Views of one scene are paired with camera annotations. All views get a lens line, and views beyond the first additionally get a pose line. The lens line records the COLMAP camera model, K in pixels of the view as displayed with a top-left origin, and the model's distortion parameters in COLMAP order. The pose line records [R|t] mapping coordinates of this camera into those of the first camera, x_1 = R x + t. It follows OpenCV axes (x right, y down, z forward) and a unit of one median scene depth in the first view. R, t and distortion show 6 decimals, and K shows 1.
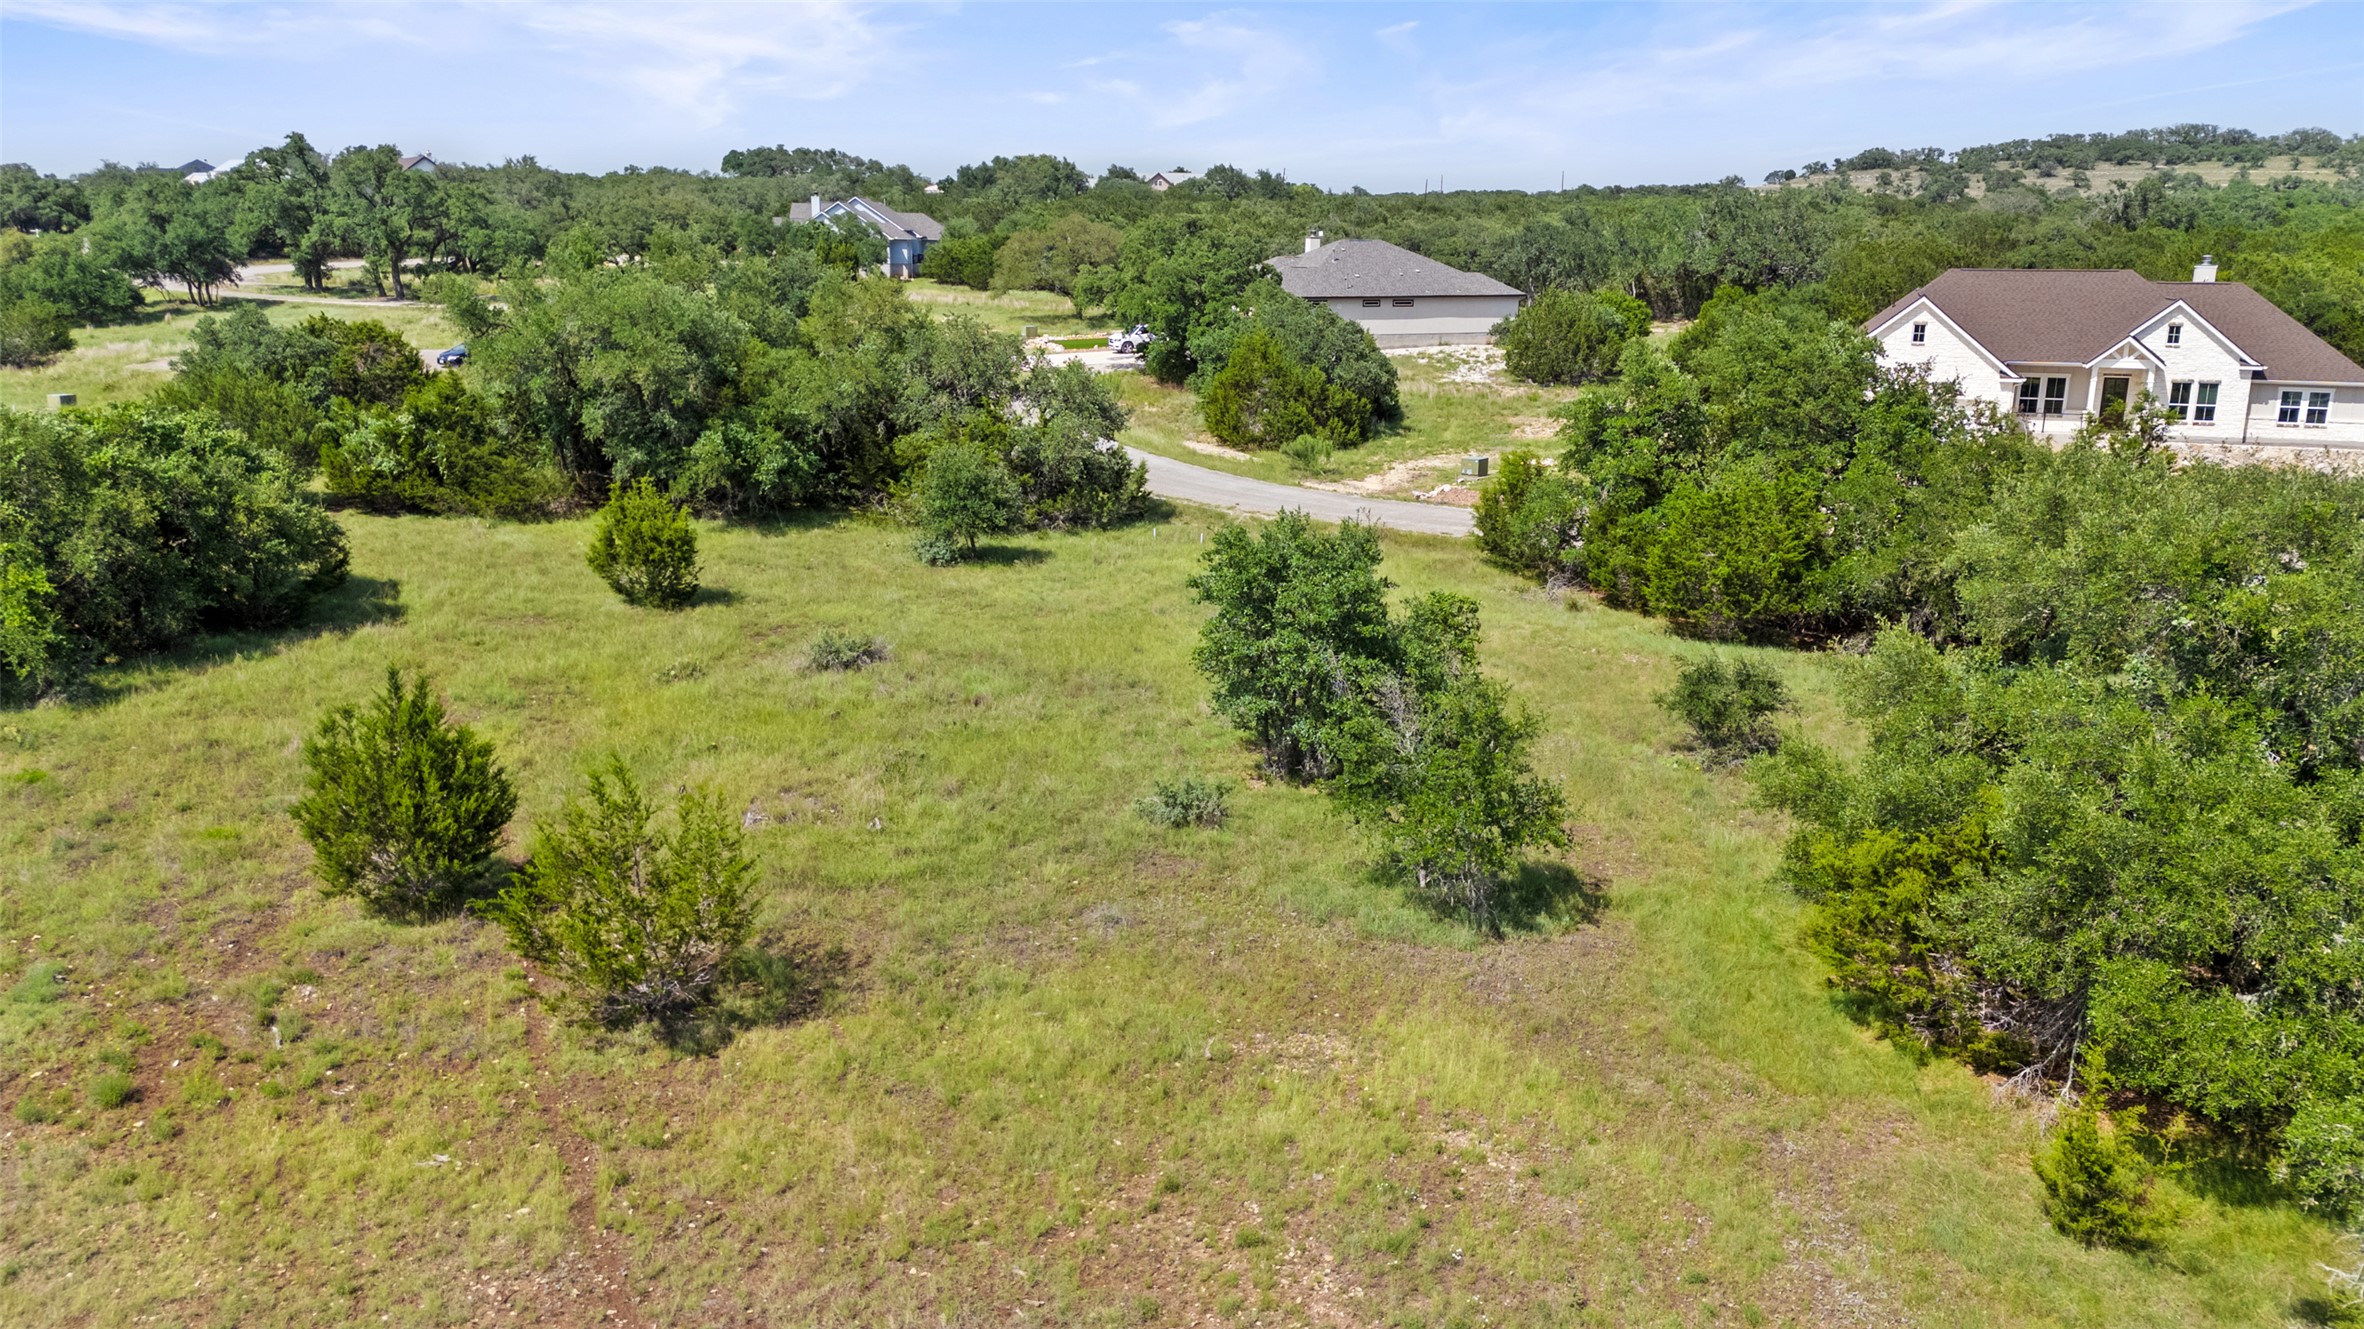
lens RADIAL K [[1715.3, 0, 1182.0], [0, 1715.3, 664.5], [0, 0, 1]] dist [0.064322, -0.076758]
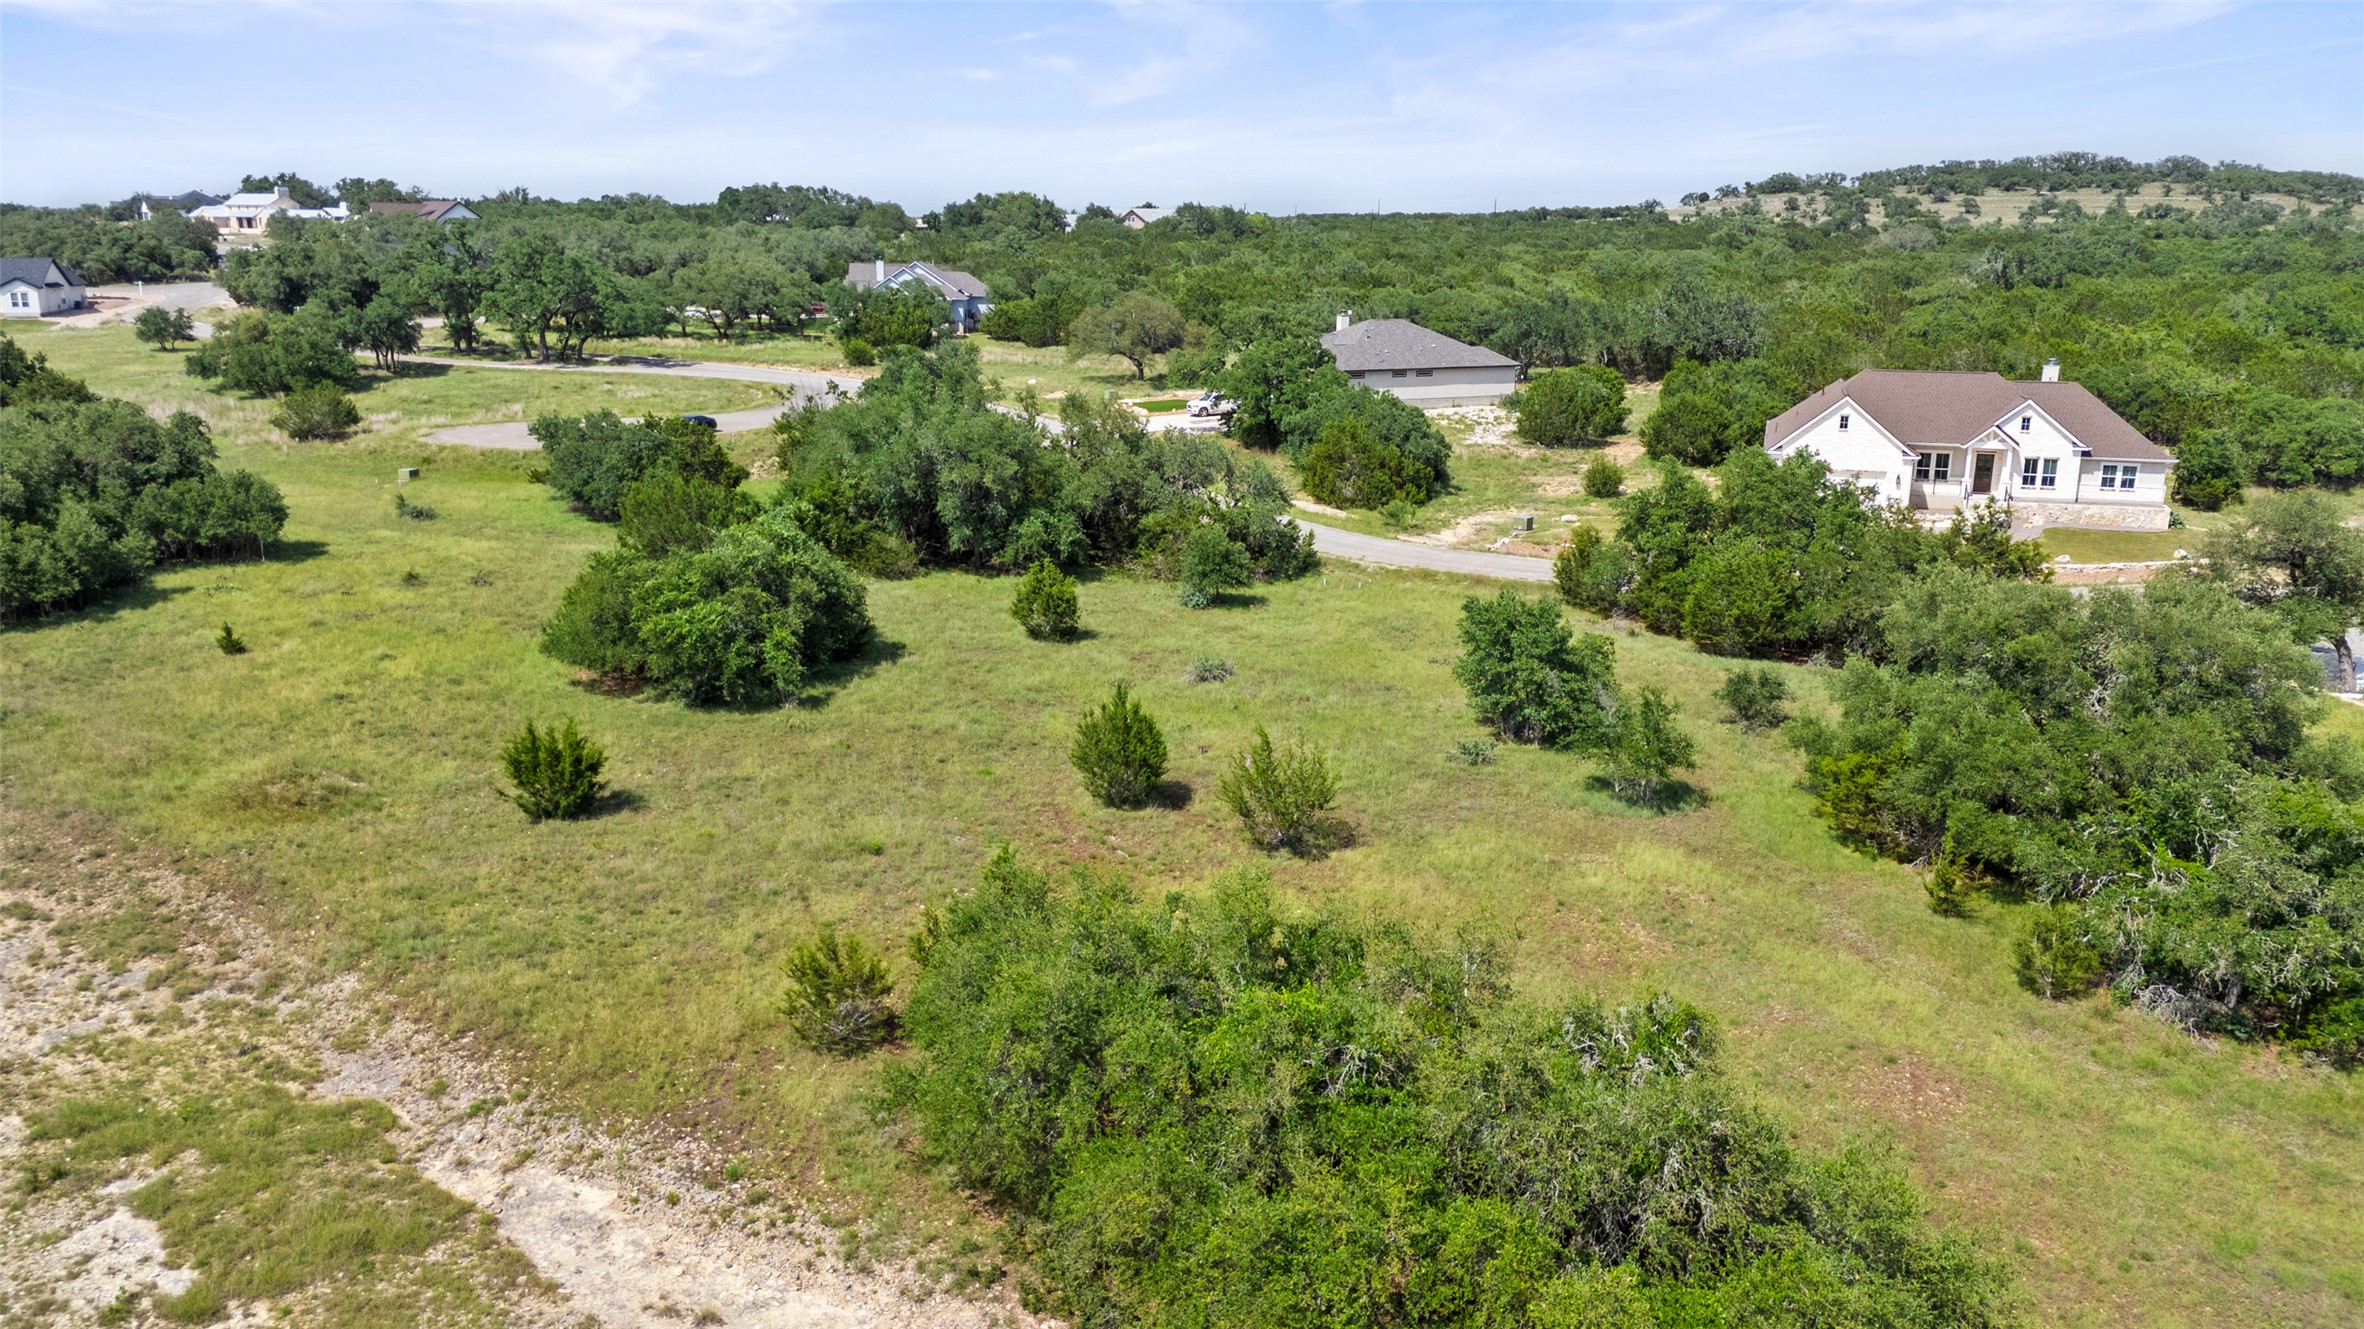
lens RADIAL K [[1715.3, 0, 1182.0], [0, 1715.3, 664.5], [0, 0, 1]] dist [0.064322, -0.076758]
pose [[0.998854, -0.011611, 0.046421, -0.158209], [0.011612, 0.999933, 0.000233, -0.007277], [-0.046420, 0.000306, 0.998922, -0.331490]]
